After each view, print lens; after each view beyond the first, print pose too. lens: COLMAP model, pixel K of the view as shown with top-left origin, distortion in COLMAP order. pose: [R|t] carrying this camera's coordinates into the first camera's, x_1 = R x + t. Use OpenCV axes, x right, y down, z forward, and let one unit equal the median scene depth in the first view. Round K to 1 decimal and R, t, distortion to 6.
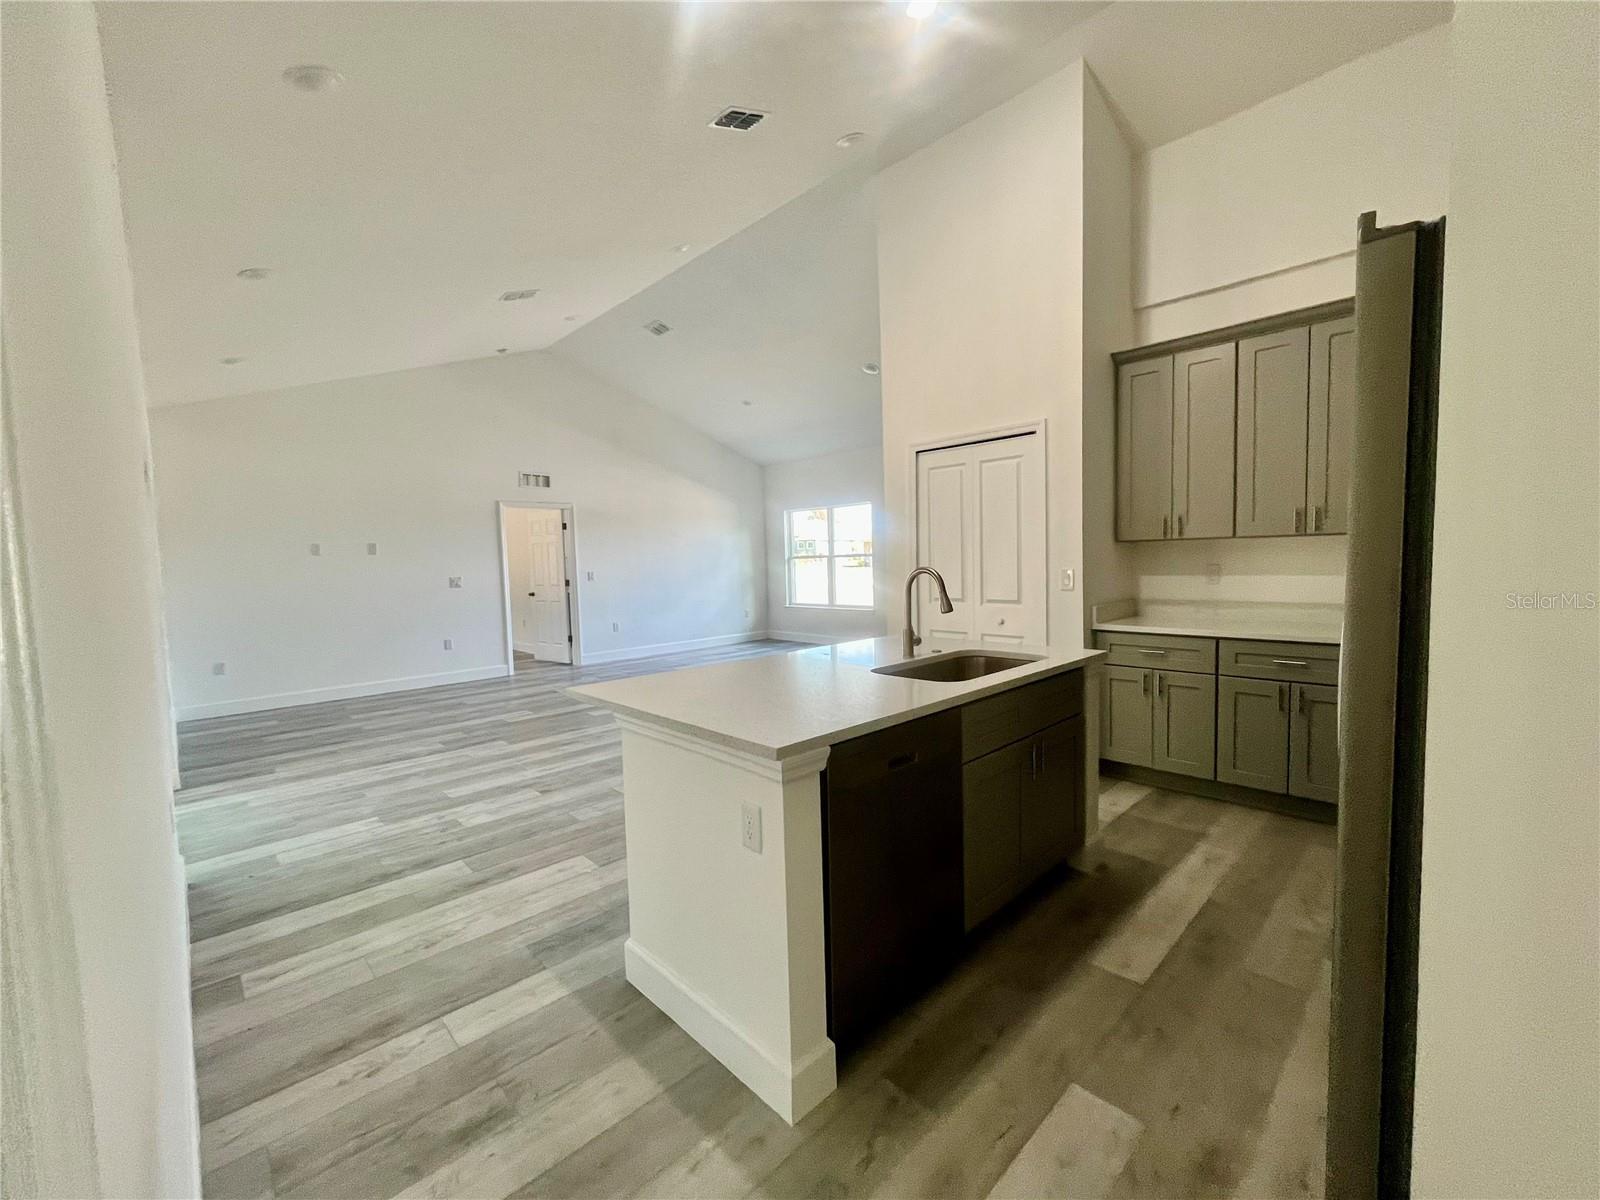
lens RADIAL K [[652.4, 0, 789.1], [0, 652.4, 597.0], [0, 0, 1]] dist [-0.000400, 0.000191]
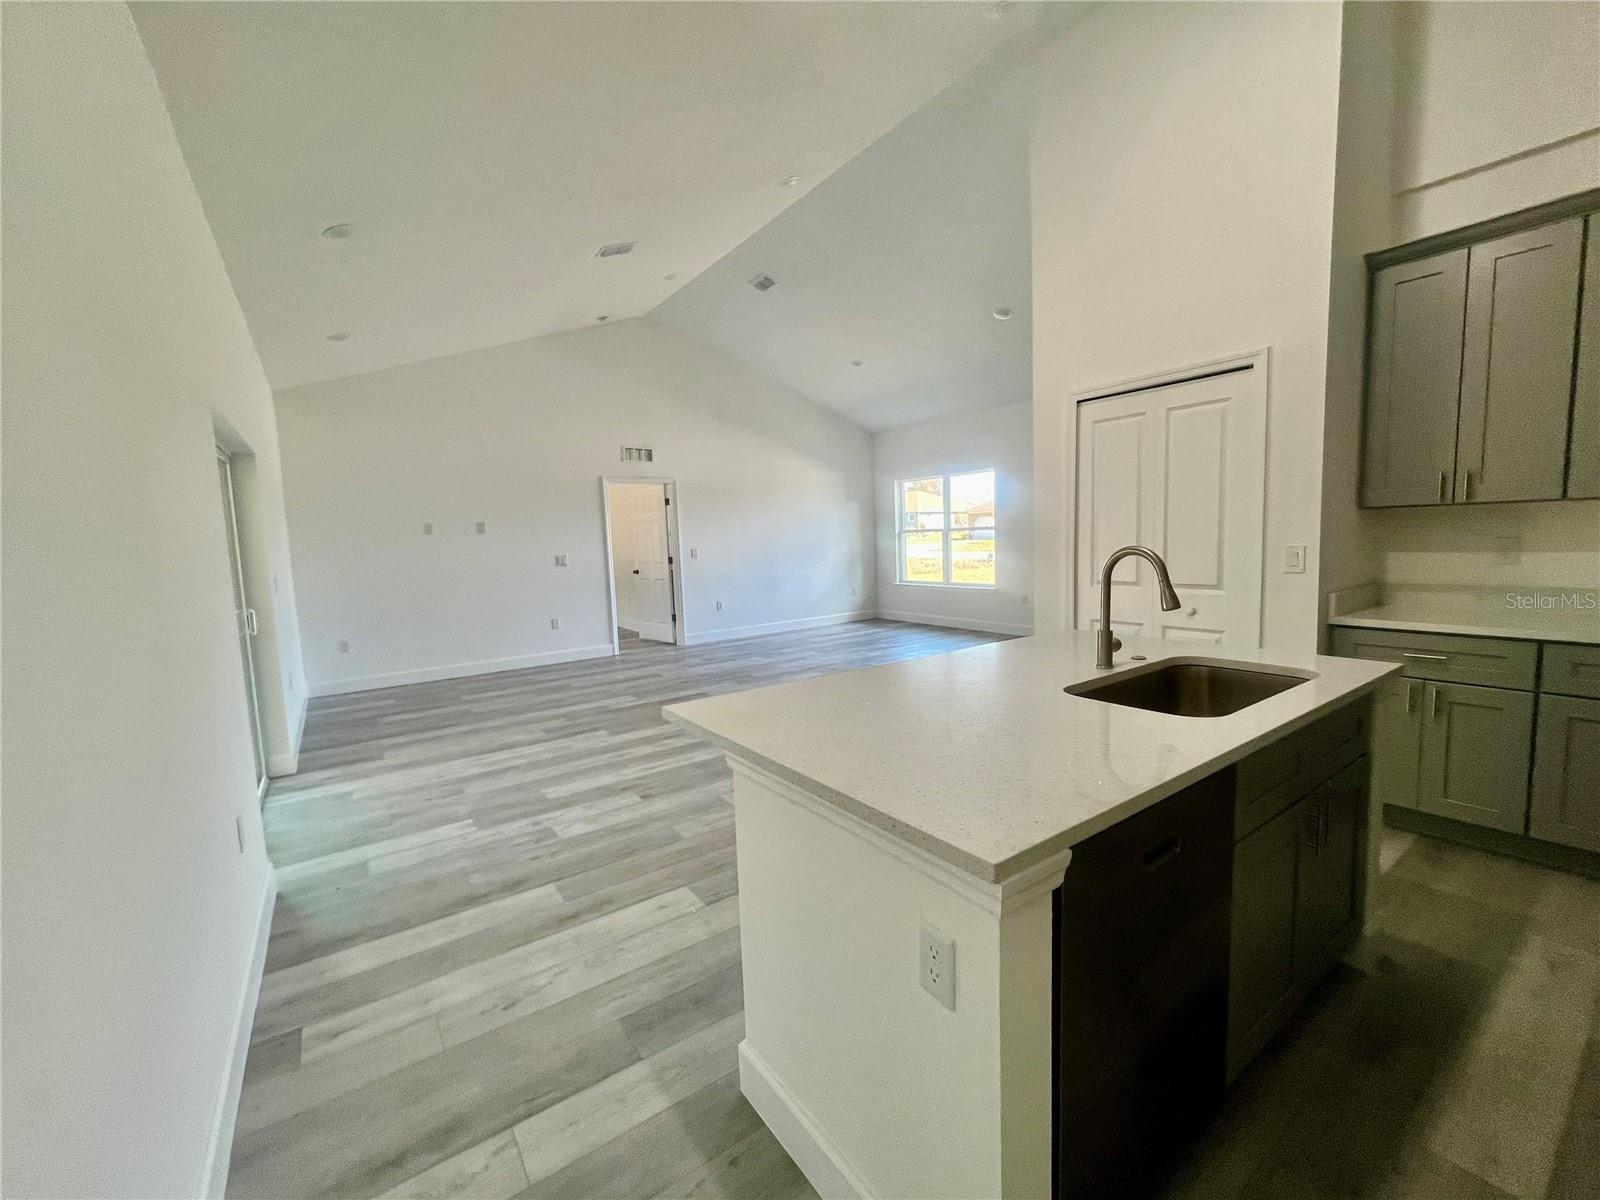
lens RADIAL K [[652.4, 0, 789.1], [0, 652.4, 597.0], [0, 0, 1]] dist [-0.000400, 0.000191]
pose [[0.988568, 0.004554, -0.150710, -0.045031], [0.001534, 0.999188, 0.040256, -0.013574], [0.150771, -0.040027, 0.987758, 0.153391]]
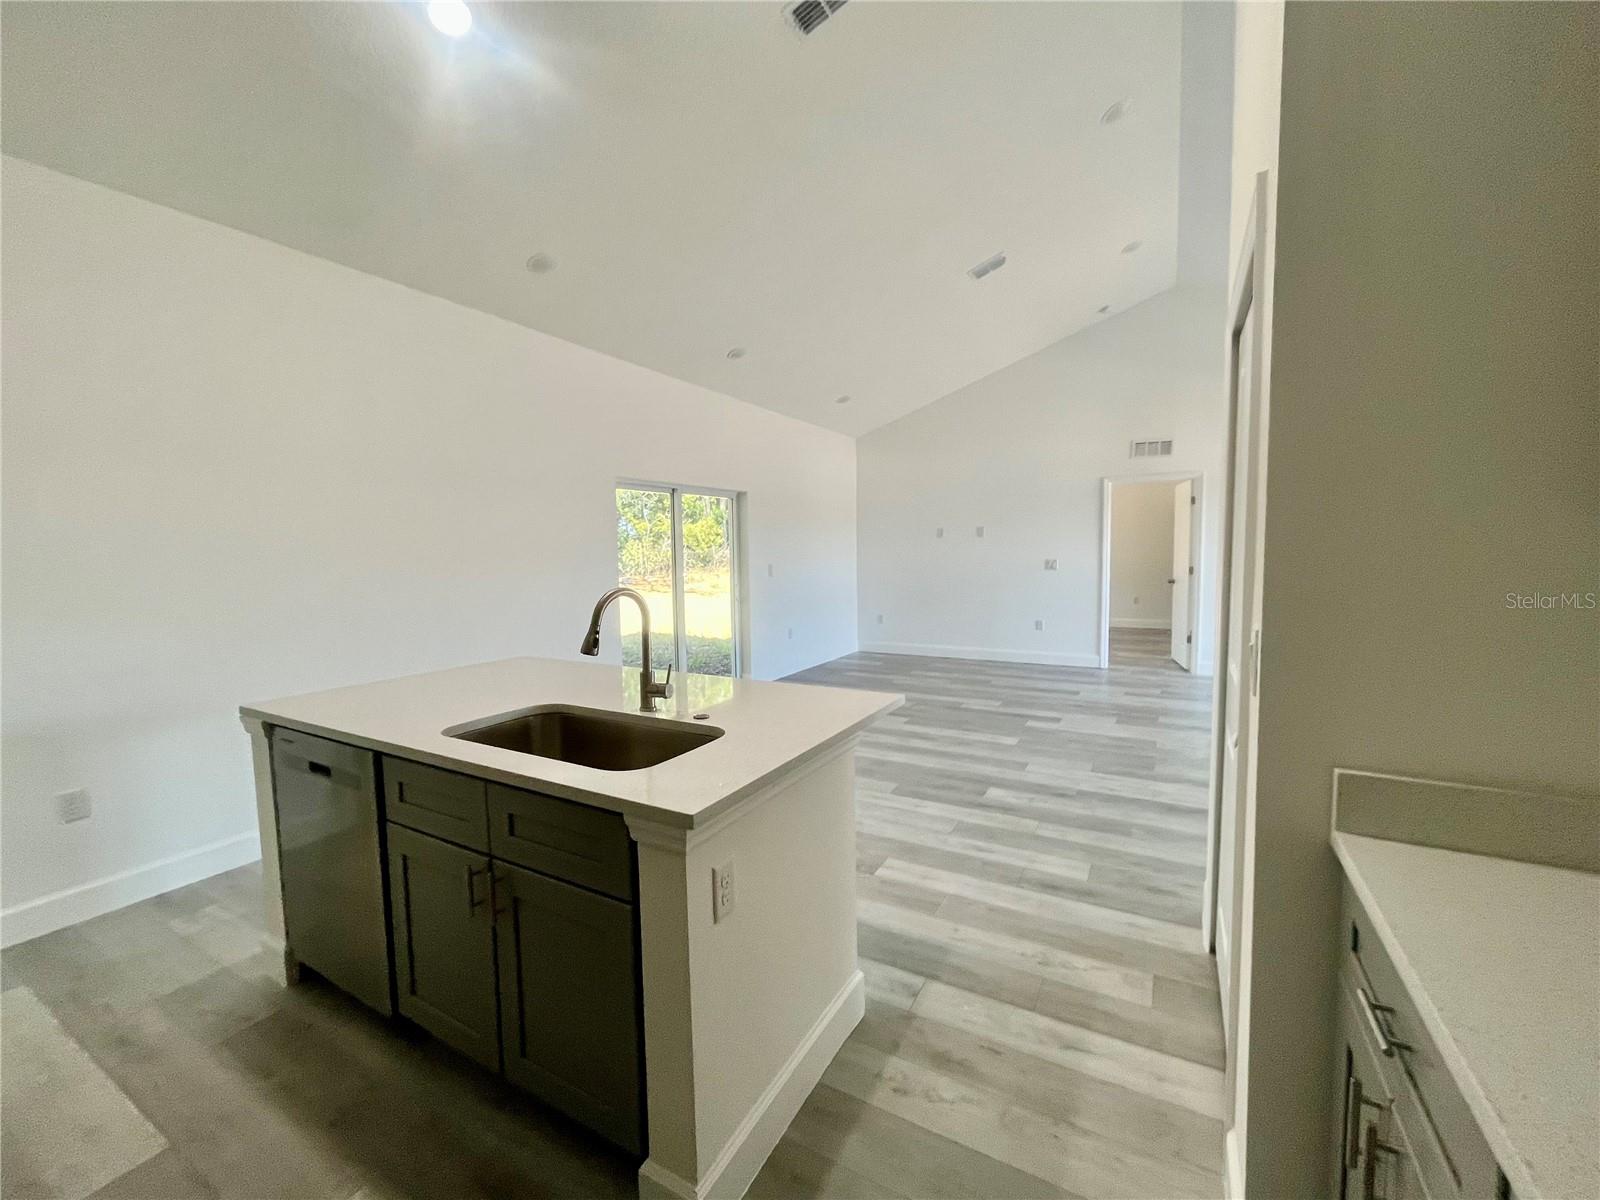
lens RADIAL K [[651.6, 0, 800.0], [0, 651.6, 600.0], [0, 0, 1]] dist [-0.000219, 0.000068]
pose [[0.290153, 0.098229, -0.951926, 0.651835], [-0.049125, 0.994936, 0.087693, -0.072450], [0.955719, 0.021319, 0.293509, 0.676189]]
